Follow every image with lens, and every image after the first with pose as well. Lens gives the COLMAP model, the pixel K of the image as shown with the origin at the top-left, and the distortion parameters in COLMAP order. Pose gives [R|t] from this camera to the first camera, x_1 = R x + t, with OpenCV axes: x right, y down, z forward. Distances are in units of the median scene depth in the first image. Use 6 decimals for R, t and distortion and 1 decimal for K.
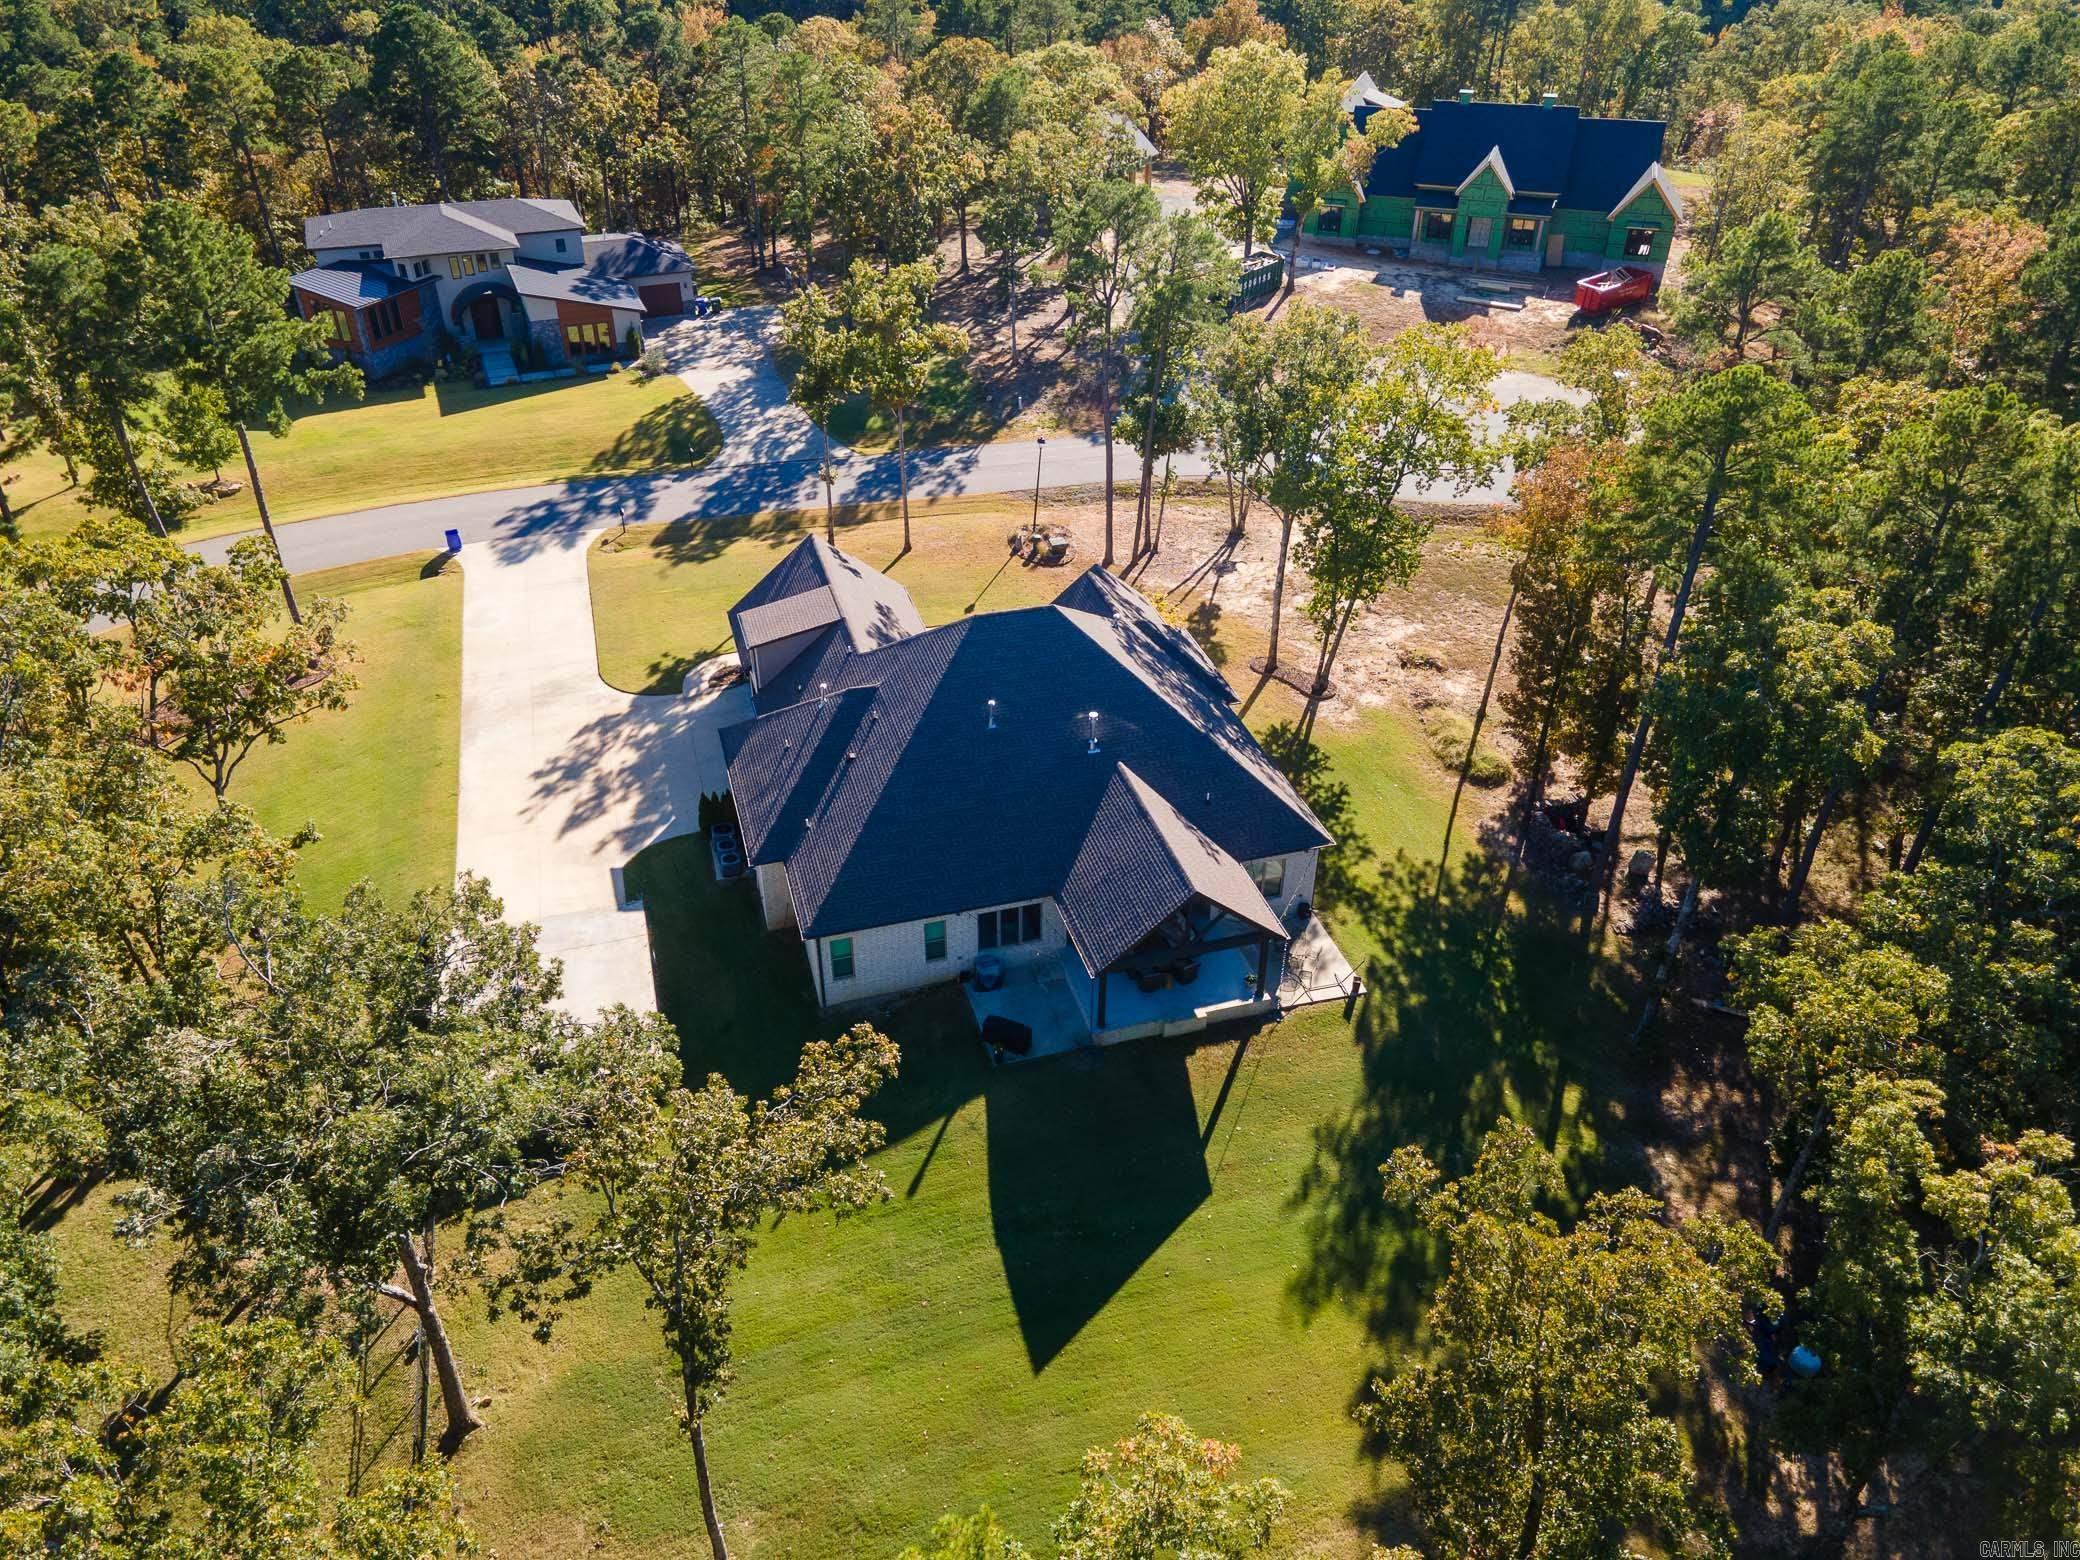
lens RADIAL K [[1478.2, 0, 1036.9], [0, 1478.2, 810.5], [0, 0, 1]] dist [0.089147, 0.000316]
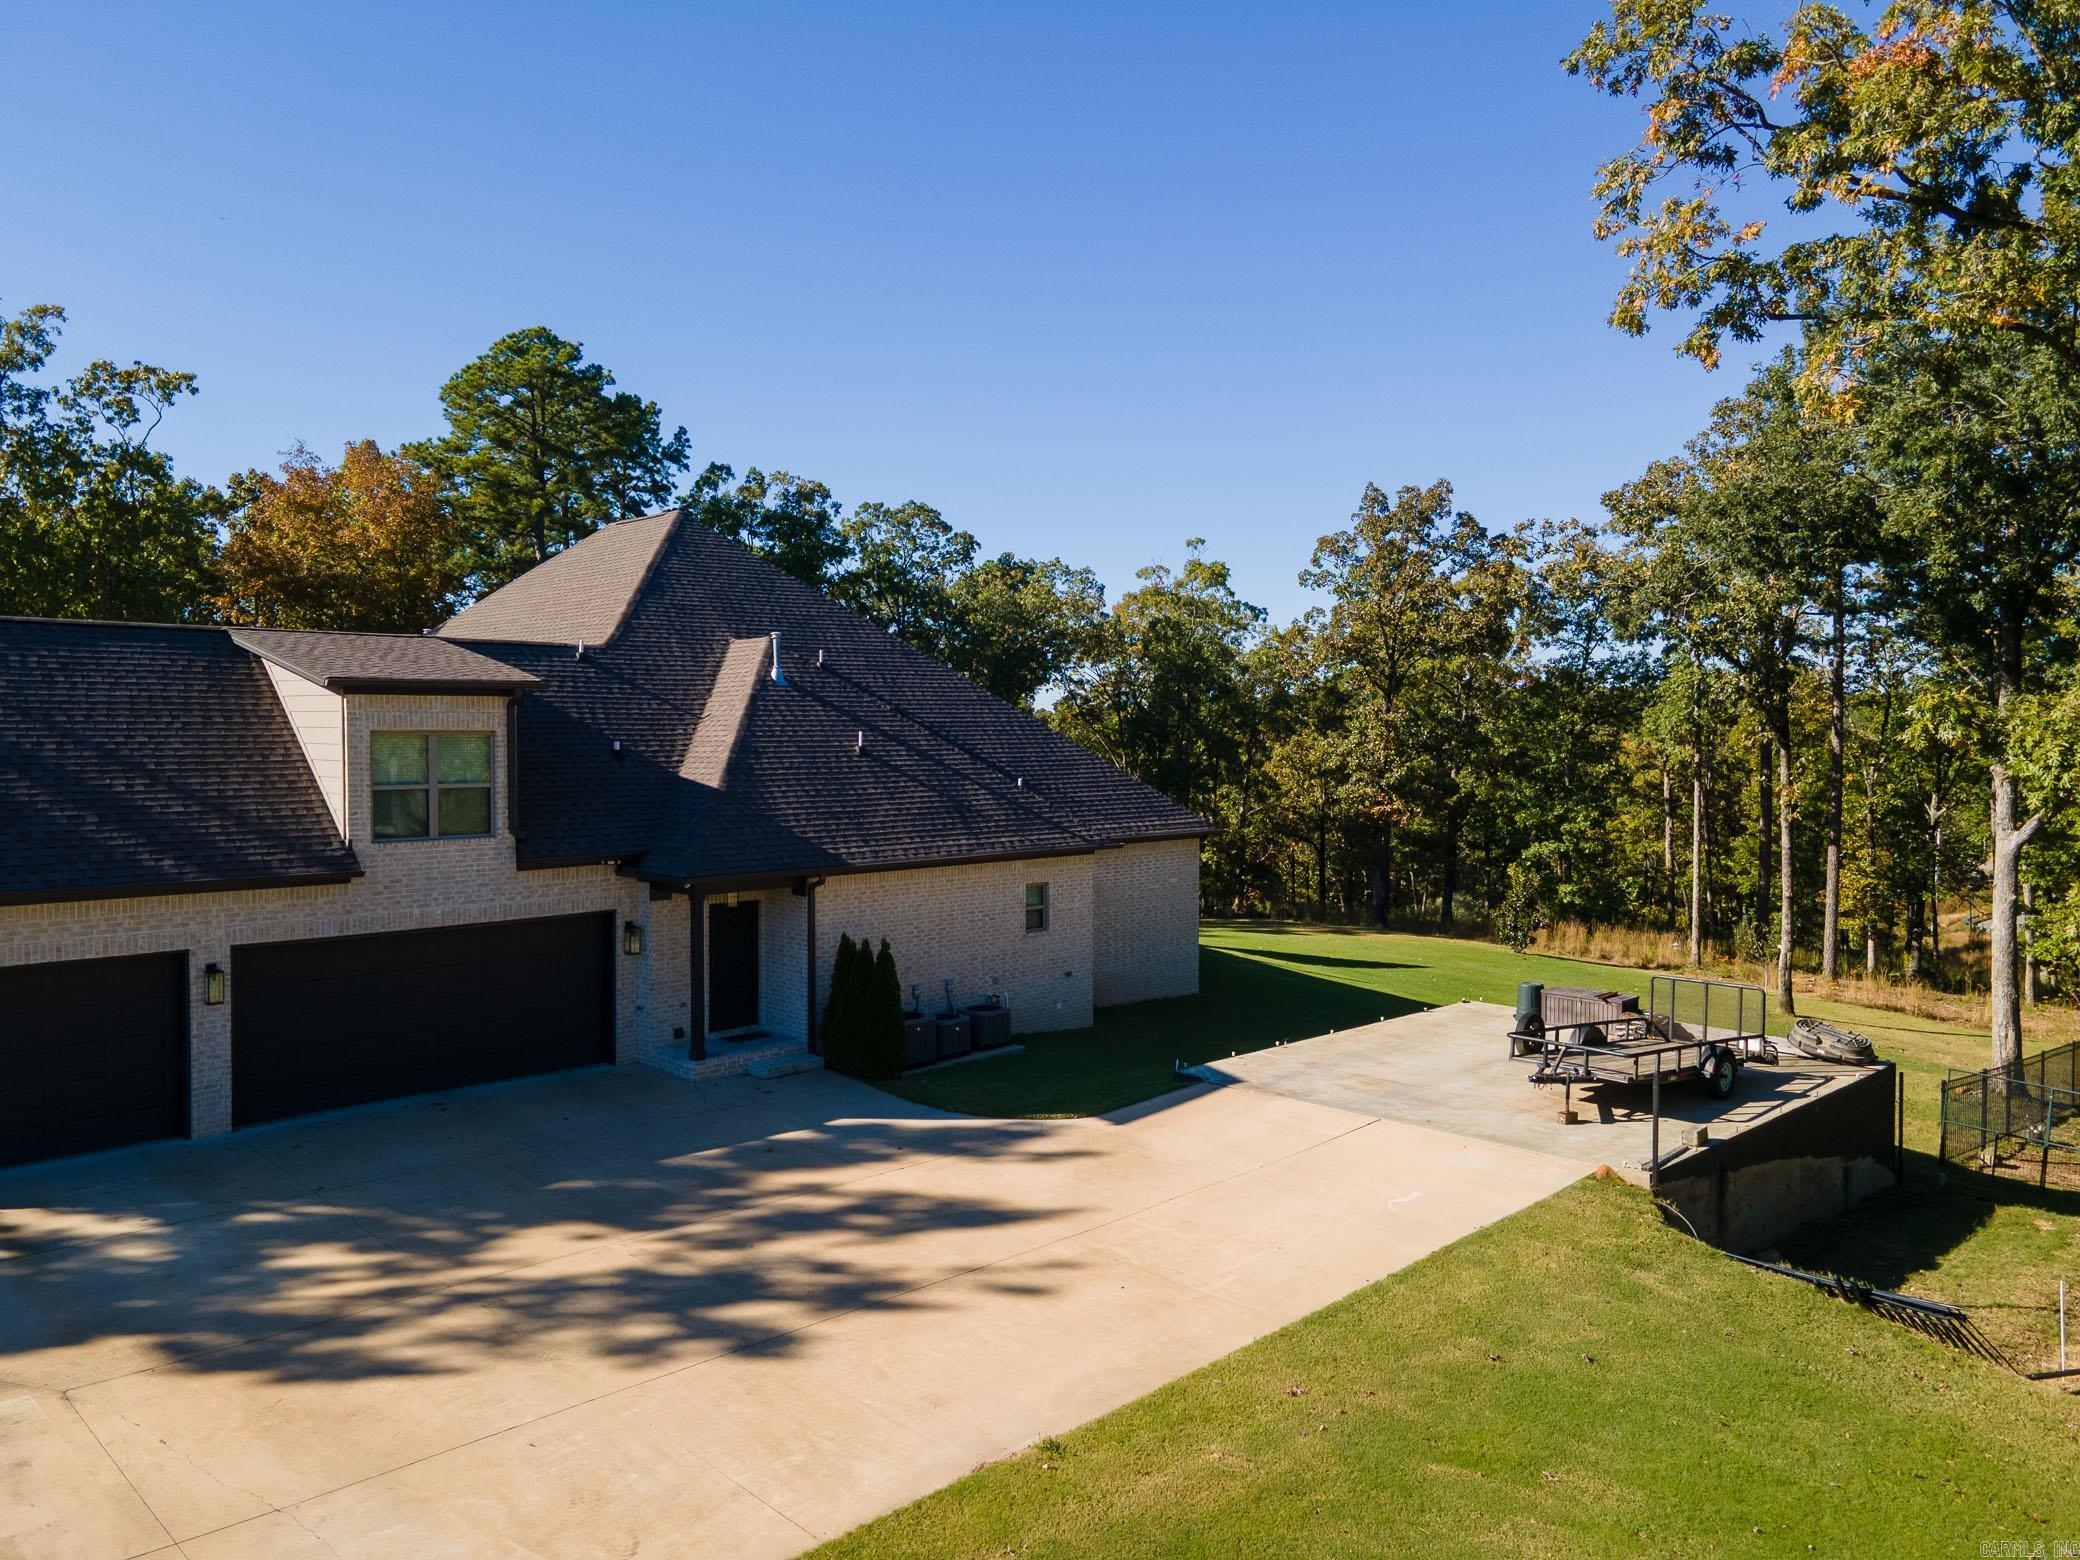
lens RADIAL K [[1478.2, 0, 1036.9], [0, 1478.2, 810.5], [0, 0, 1]] dist [0.089147, 0.000316]
pose [[-0.453313, -0.058951, 0.889400, -0.552553], [0.504517, 0.805622, 0.310542, -0.136821], [-0.734827, 0.589490, -0.335457, 1.013911]]
